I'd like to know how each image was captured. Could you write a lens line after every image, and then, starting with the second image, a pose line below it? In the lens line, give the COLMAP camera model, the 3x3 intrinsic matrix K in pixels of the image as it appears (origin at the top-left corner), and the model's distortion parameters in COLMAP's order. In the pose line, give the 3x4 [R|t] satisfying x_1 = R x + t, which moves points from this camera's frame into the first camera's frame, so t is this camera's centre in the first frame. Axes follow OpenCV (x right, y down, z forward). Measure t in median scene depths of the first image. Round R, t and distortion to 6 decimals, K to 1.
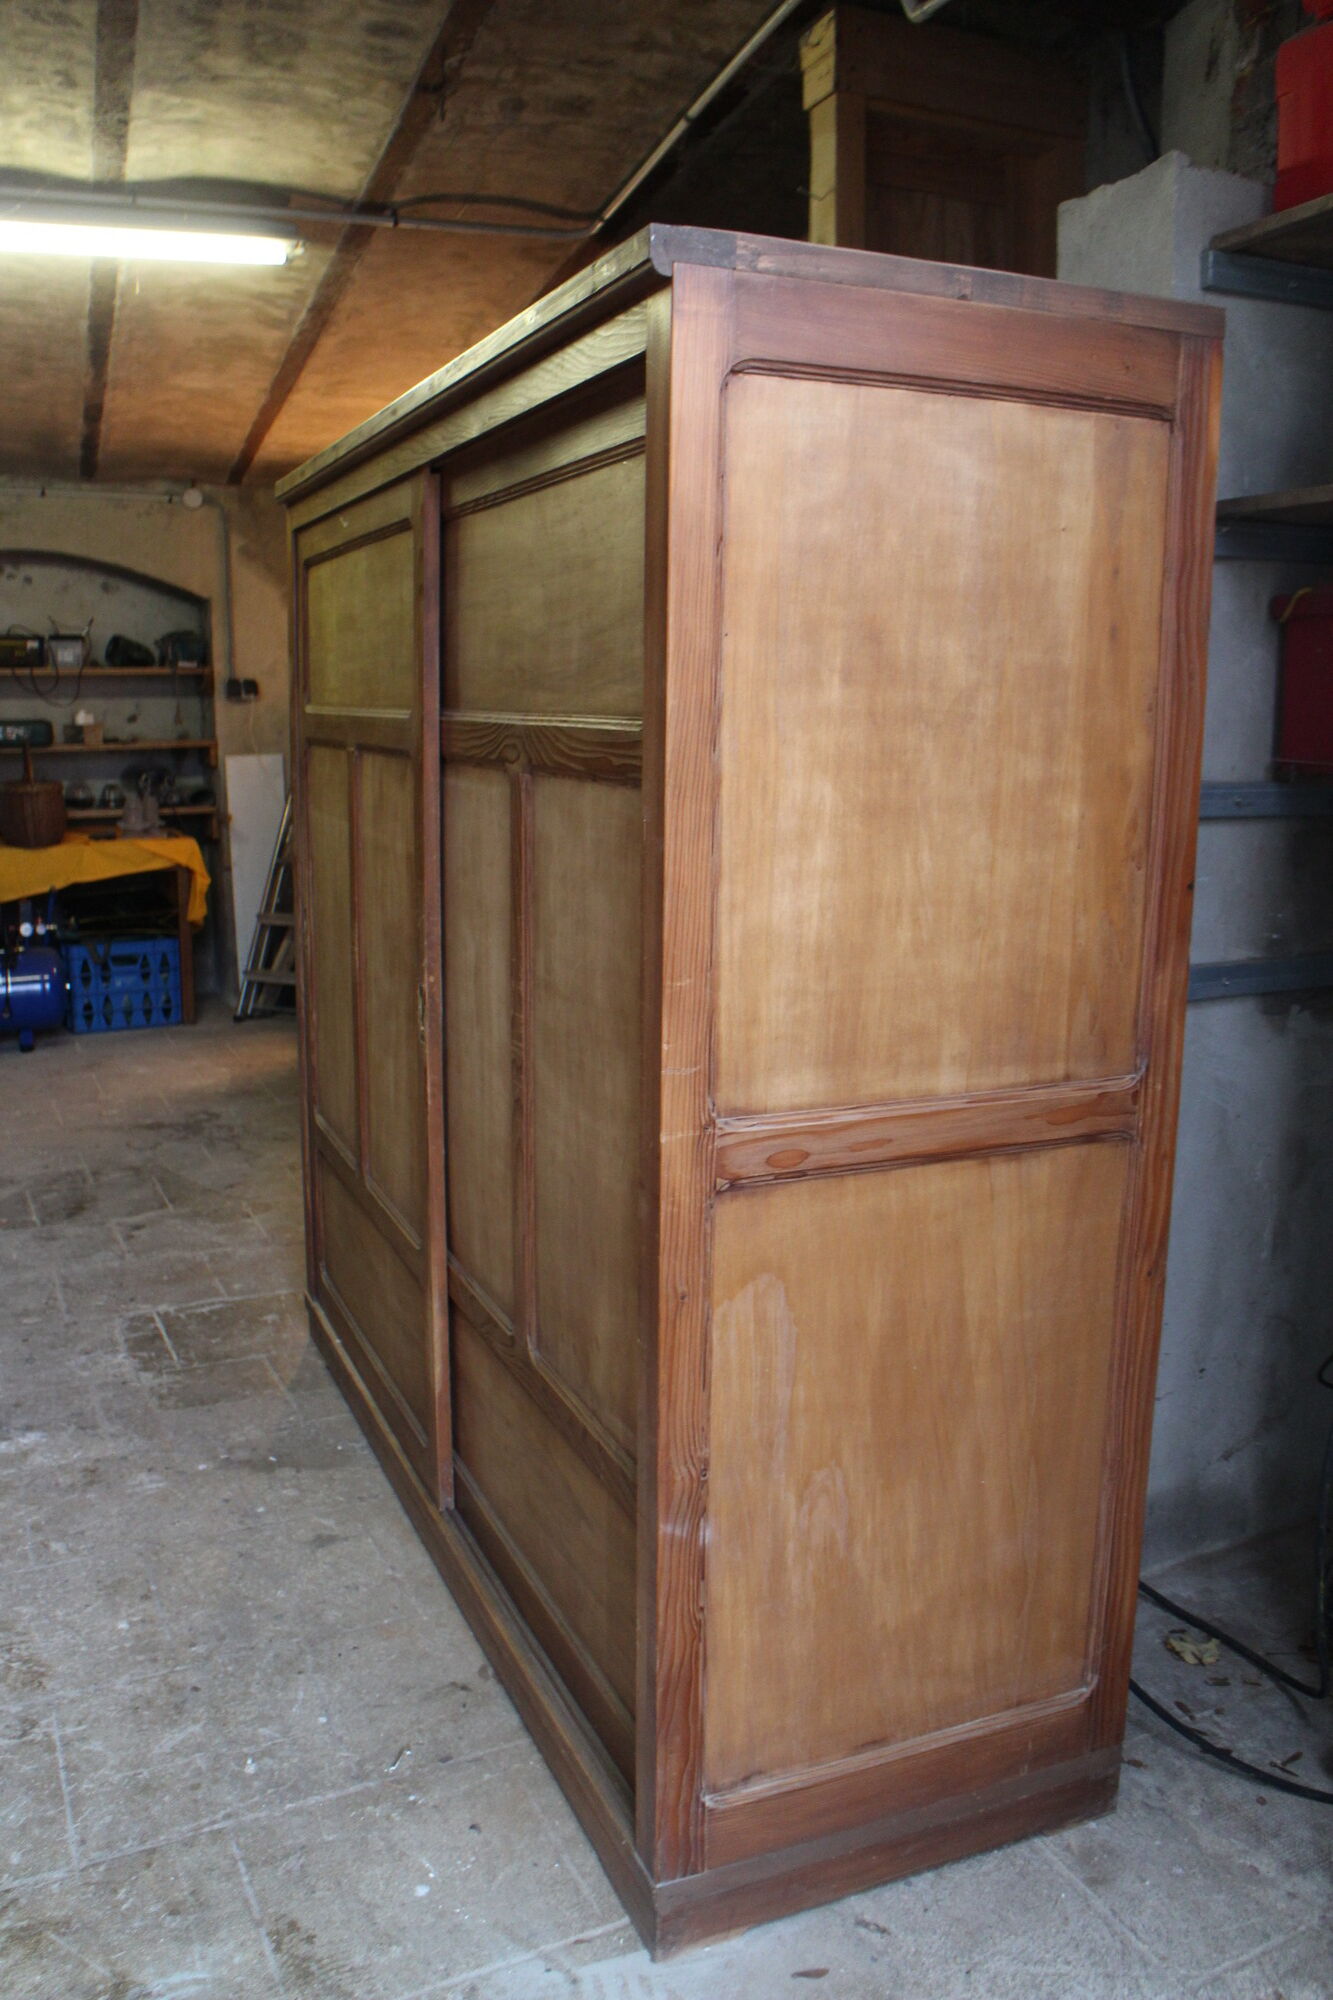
lens RADIAL K [[1627.5, 0, 666.5], [0, 1627.5, 1000.0], [0, 0, 1]] dist [-0.177209, 0.141778]
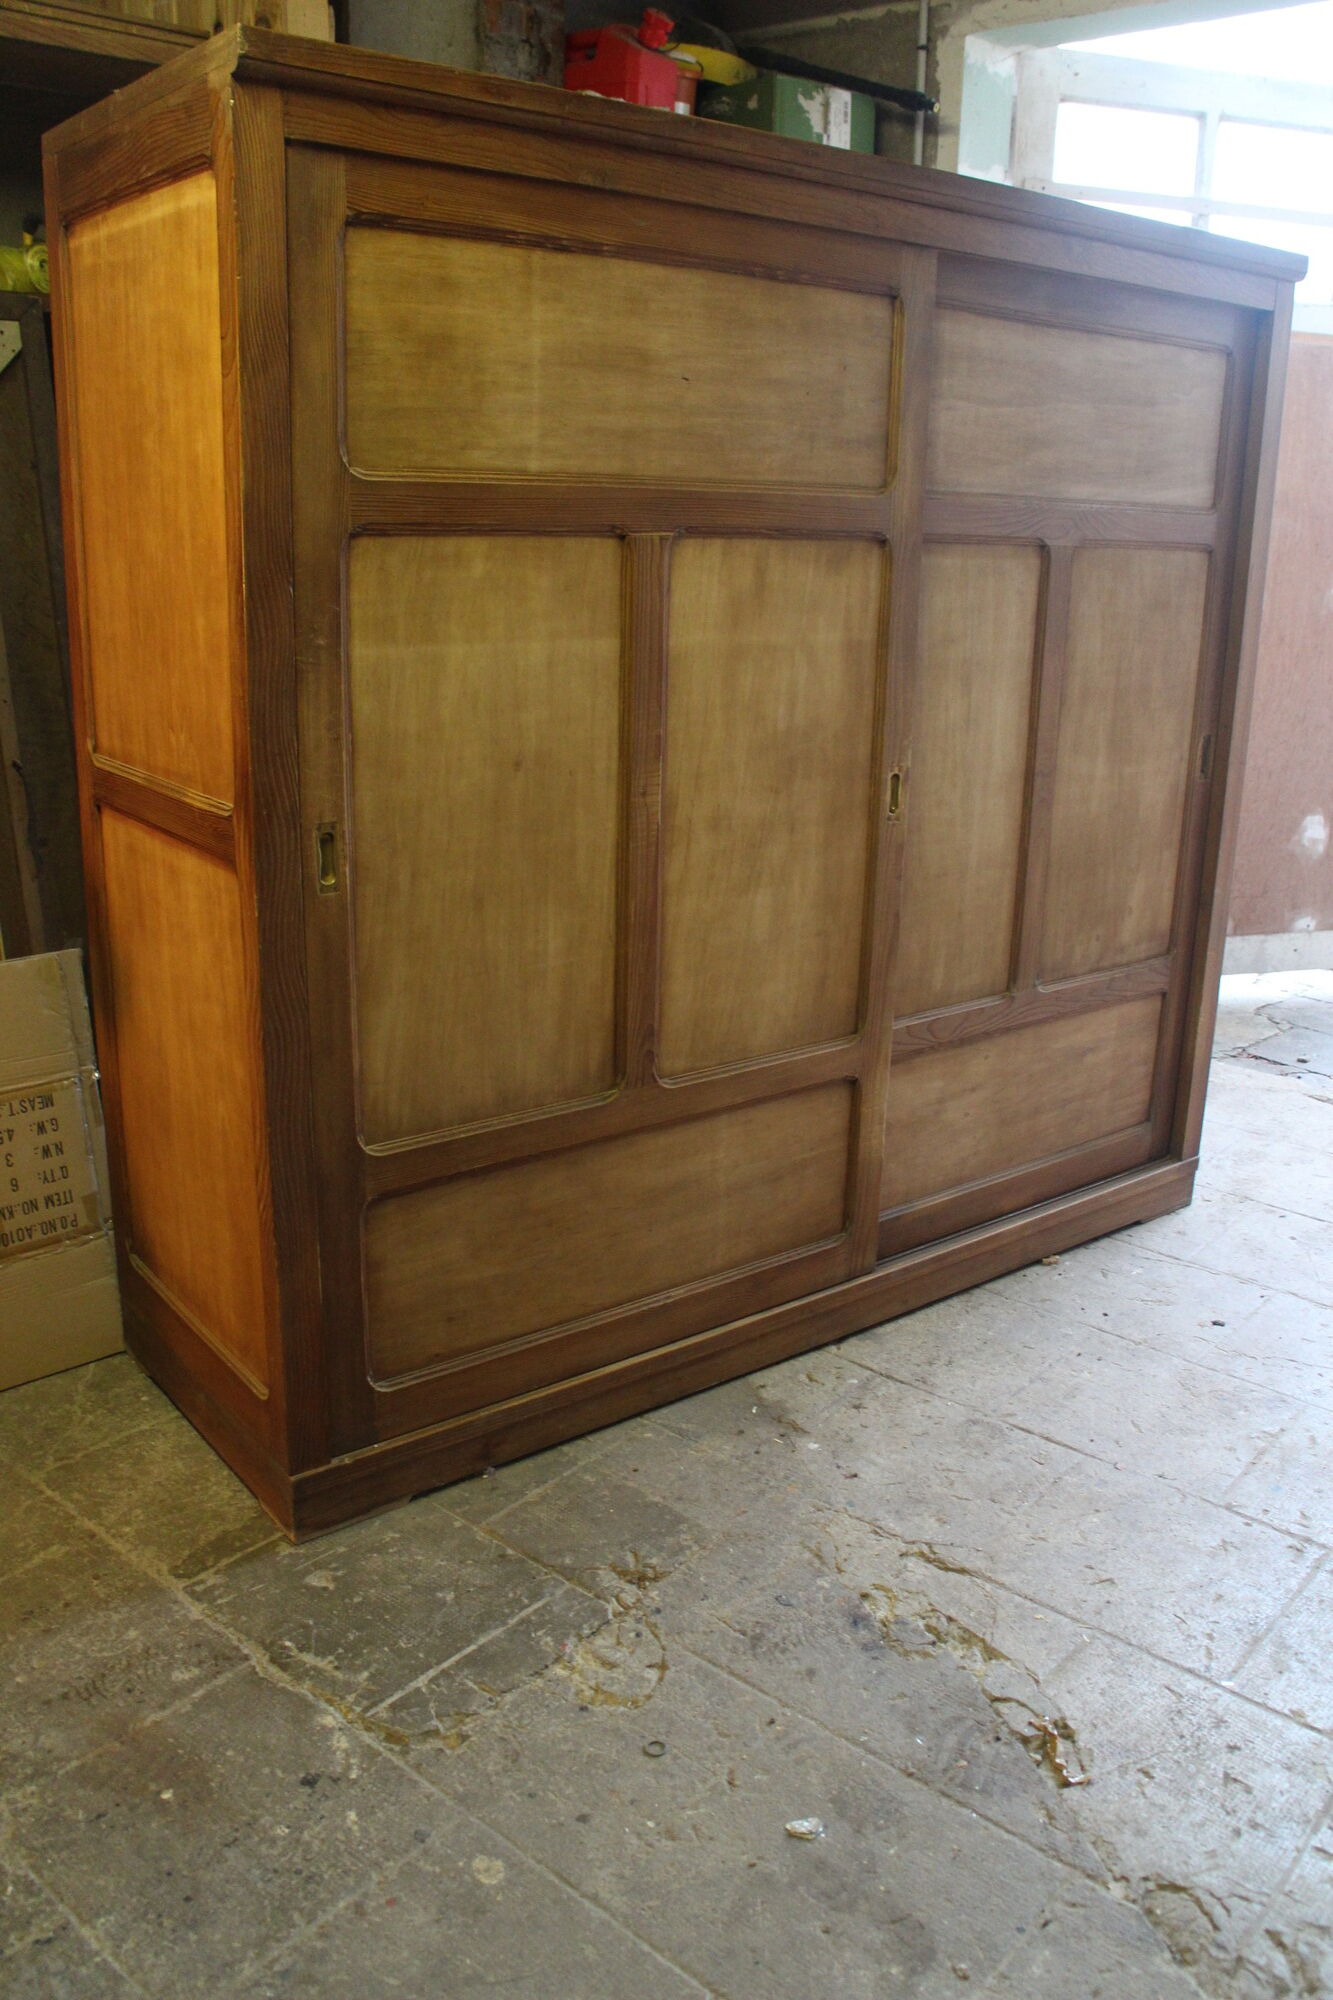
lens RADIAL K [[1627.5, 0, 666.5], [0, 1627.5, 1000.0], [0, 0, 1]] dist [-0.177209, 0.141778]
pose [[-0.248588, -0.295036, 0.922582, -1.001265], [0.153874, 0.928357, 0.338344, -0.217425], [-0.956309, 0.226069, -0.185380, 1.246730]]
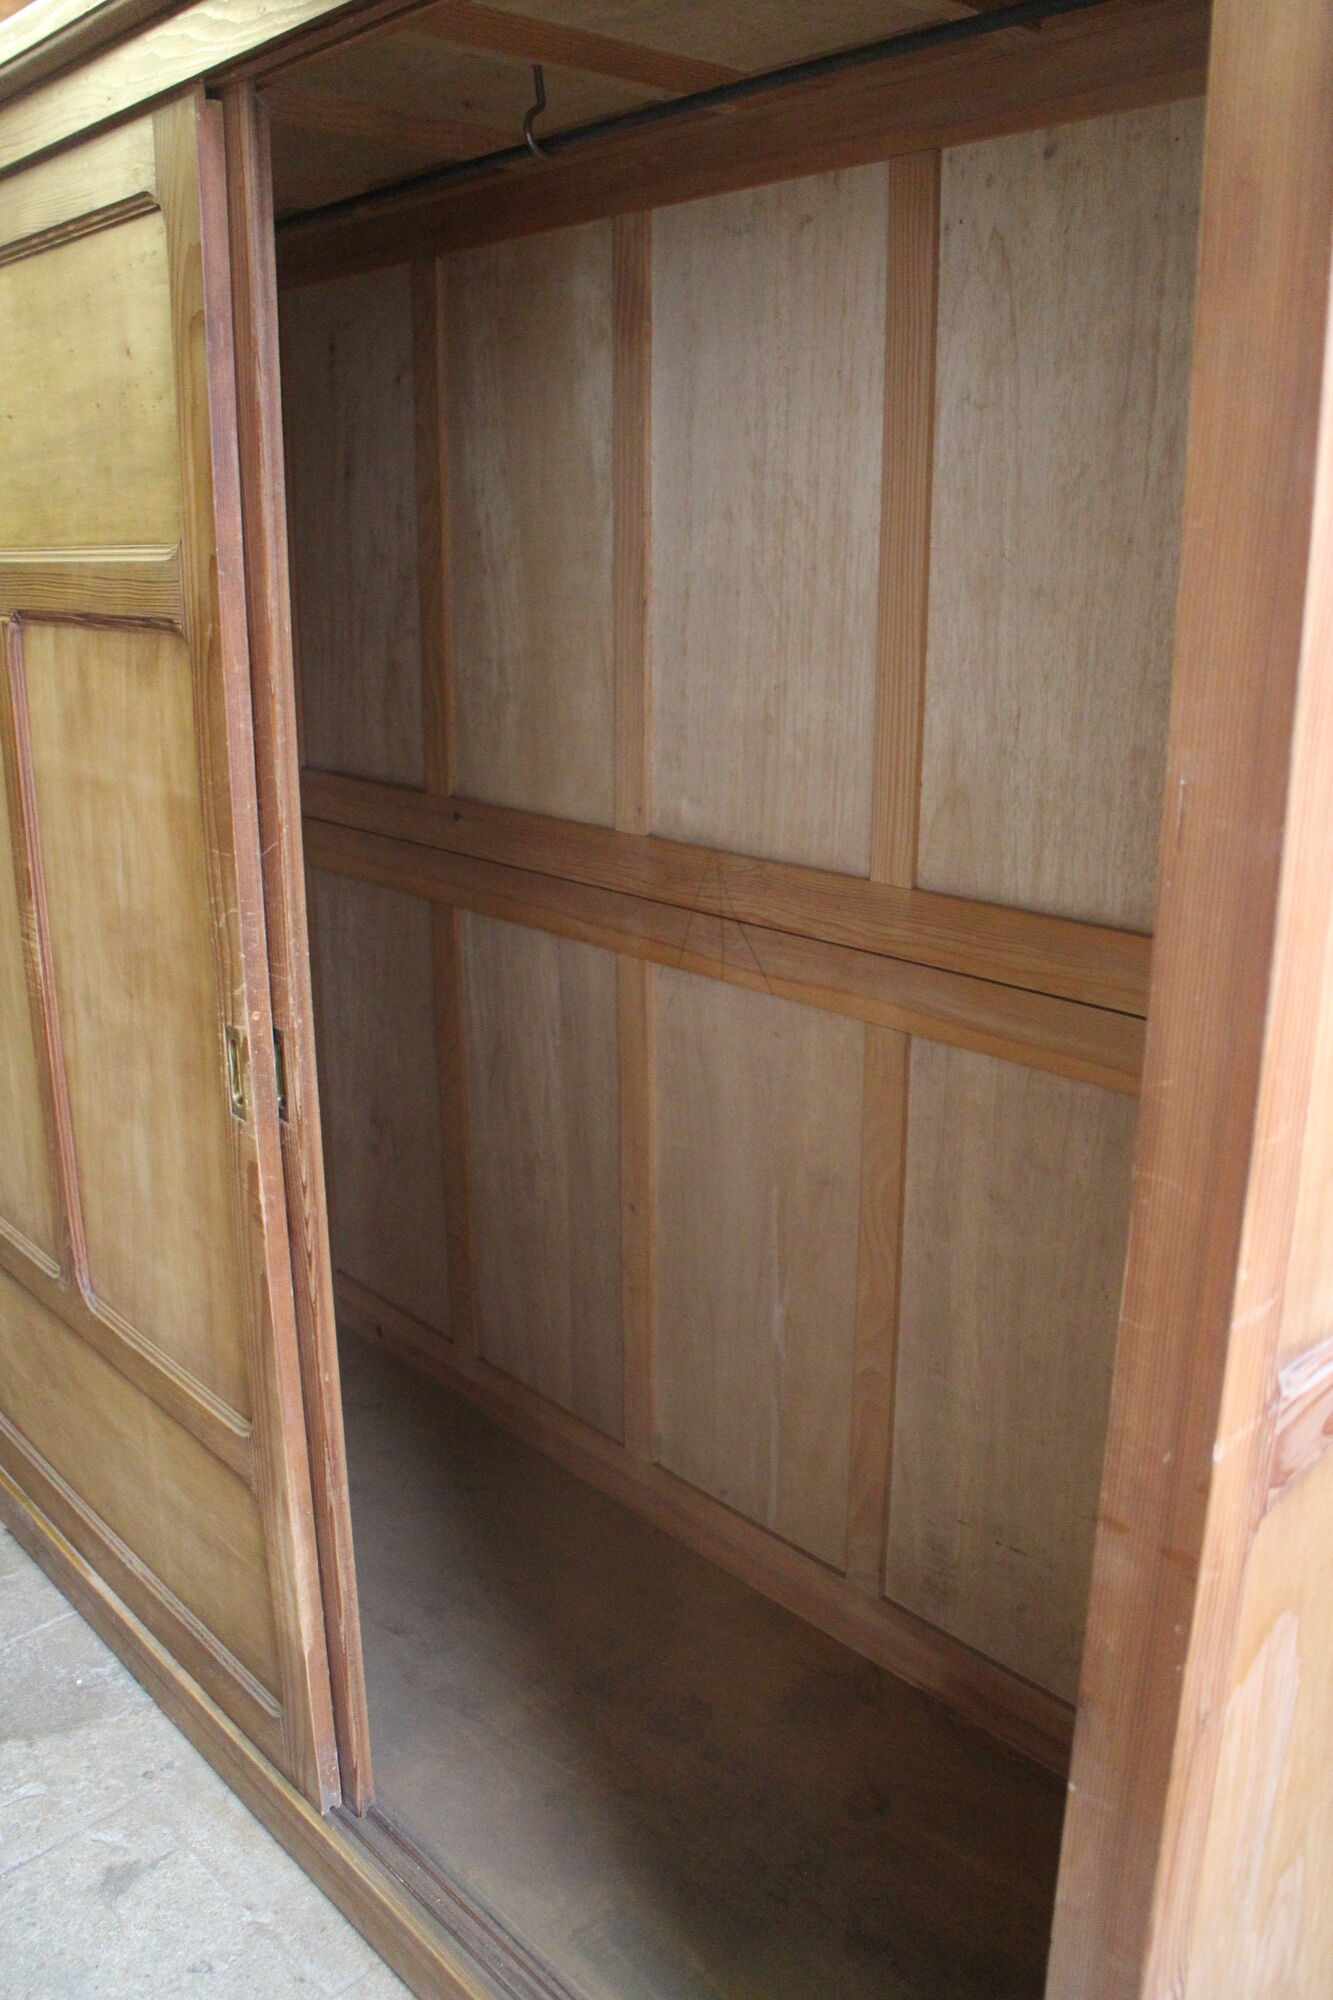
lens RADIAL K [[1627.5, 0, 666.5], [0, 1627.5, 1000.0], [0, 0, 1]] dist [-0.177209, 0.141778]
pose [[0.942781, -0.103740, 0.316864, -0.170736], [0.071943, 0.991271, 0.110485, -0.065057], [-0.325559, -0.081367, 0.942014, 0.373401]]
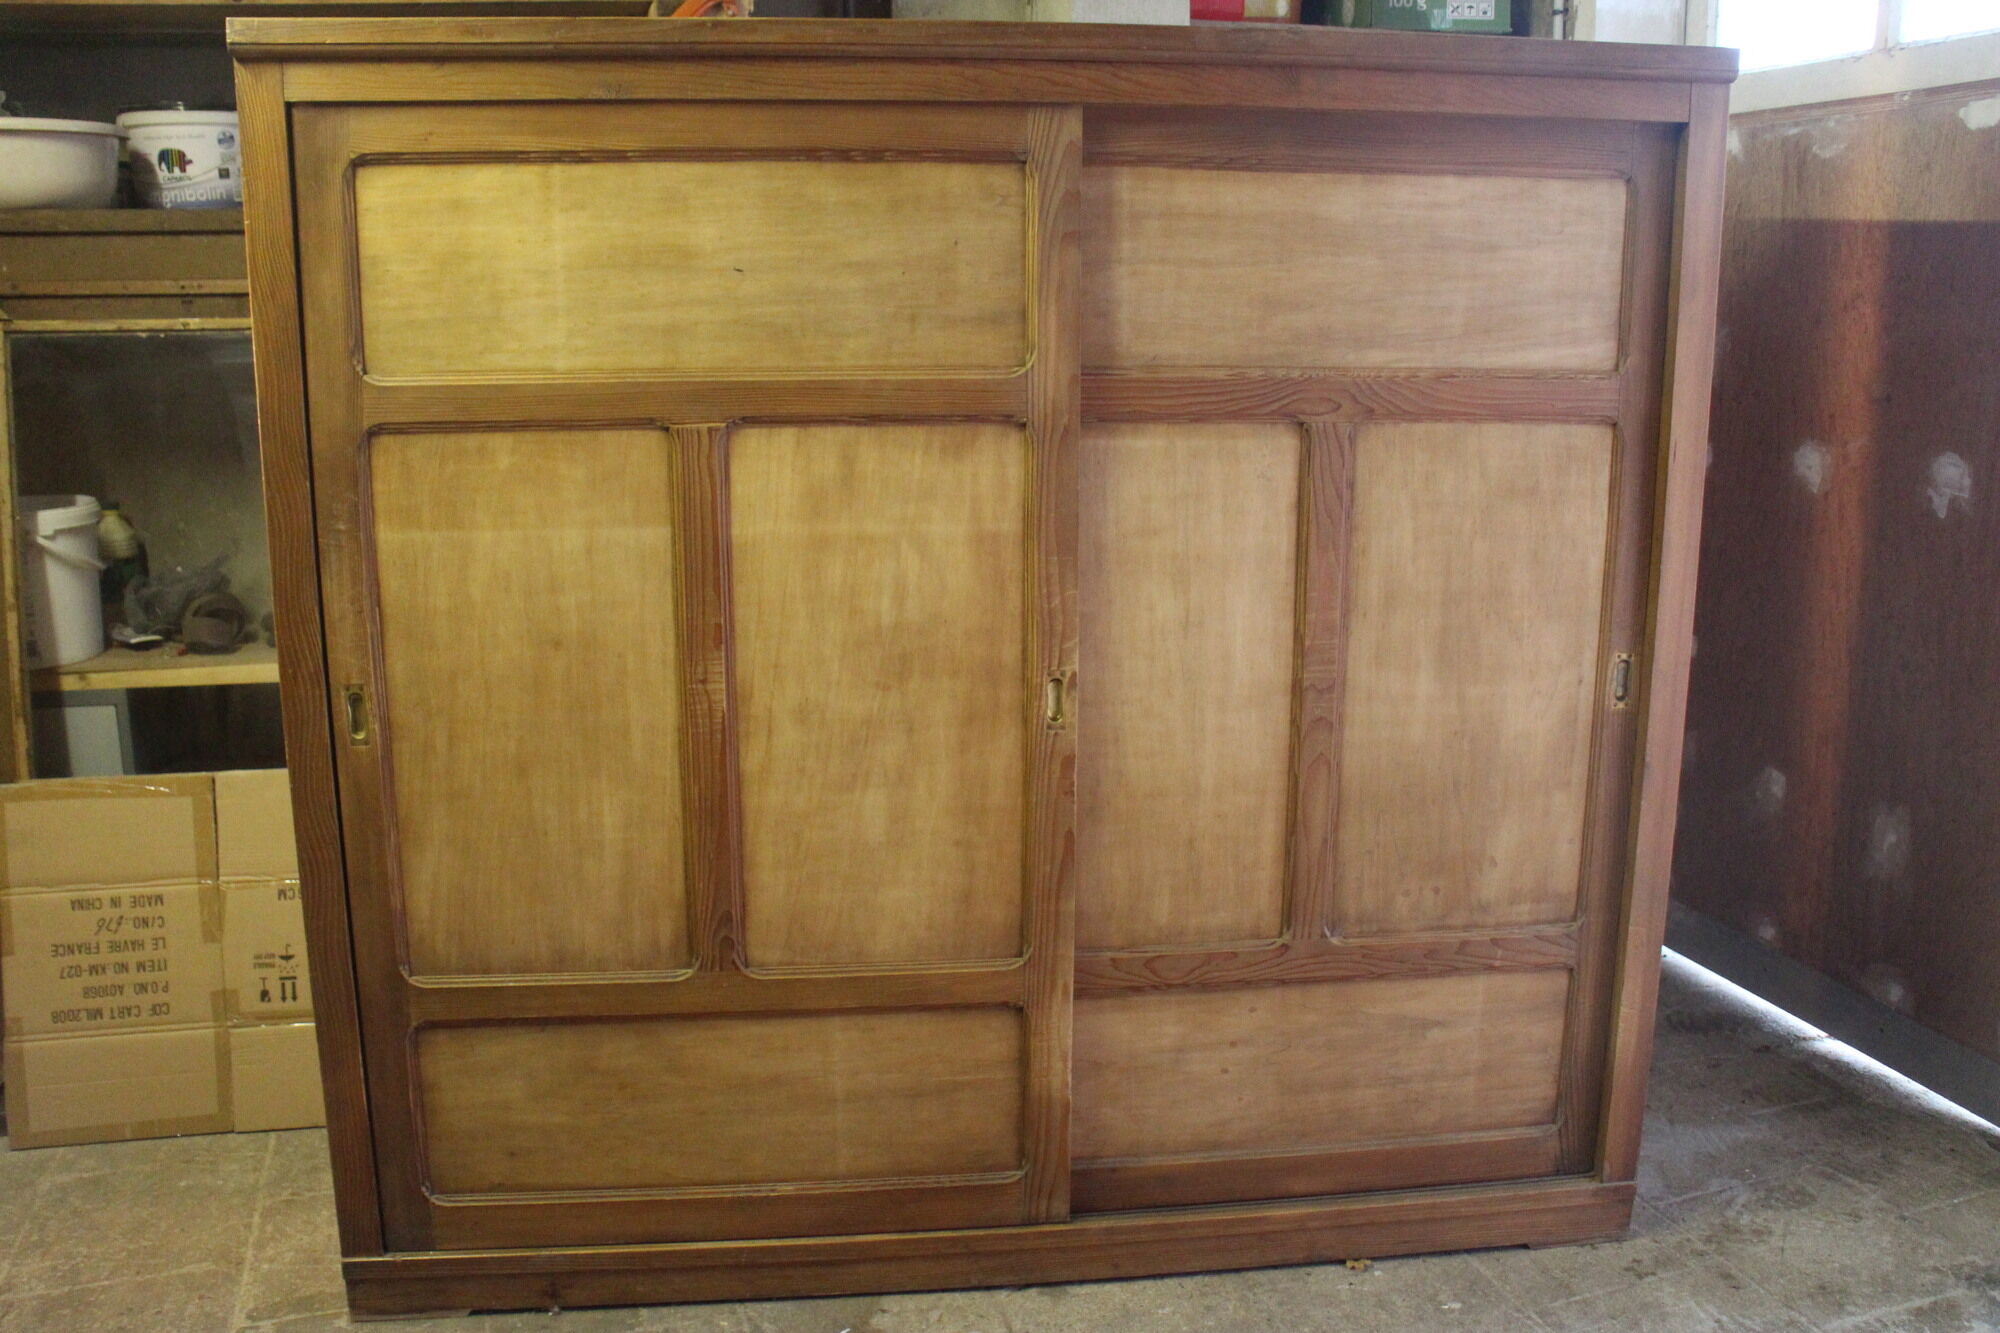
lens RADIAL K [[1597.1, 0, 1000.0], [0, 1597.1, 666.5], [0, 0, 1]] dist [-0.135638, 0.007779]
pose [[0.282833, -0.203806, 0.937266, -0.922938], [0.180499, 0.971016, 0.156677, -0.144673], [-0.942033, 0.124863, 0.311422, 0.688101]]
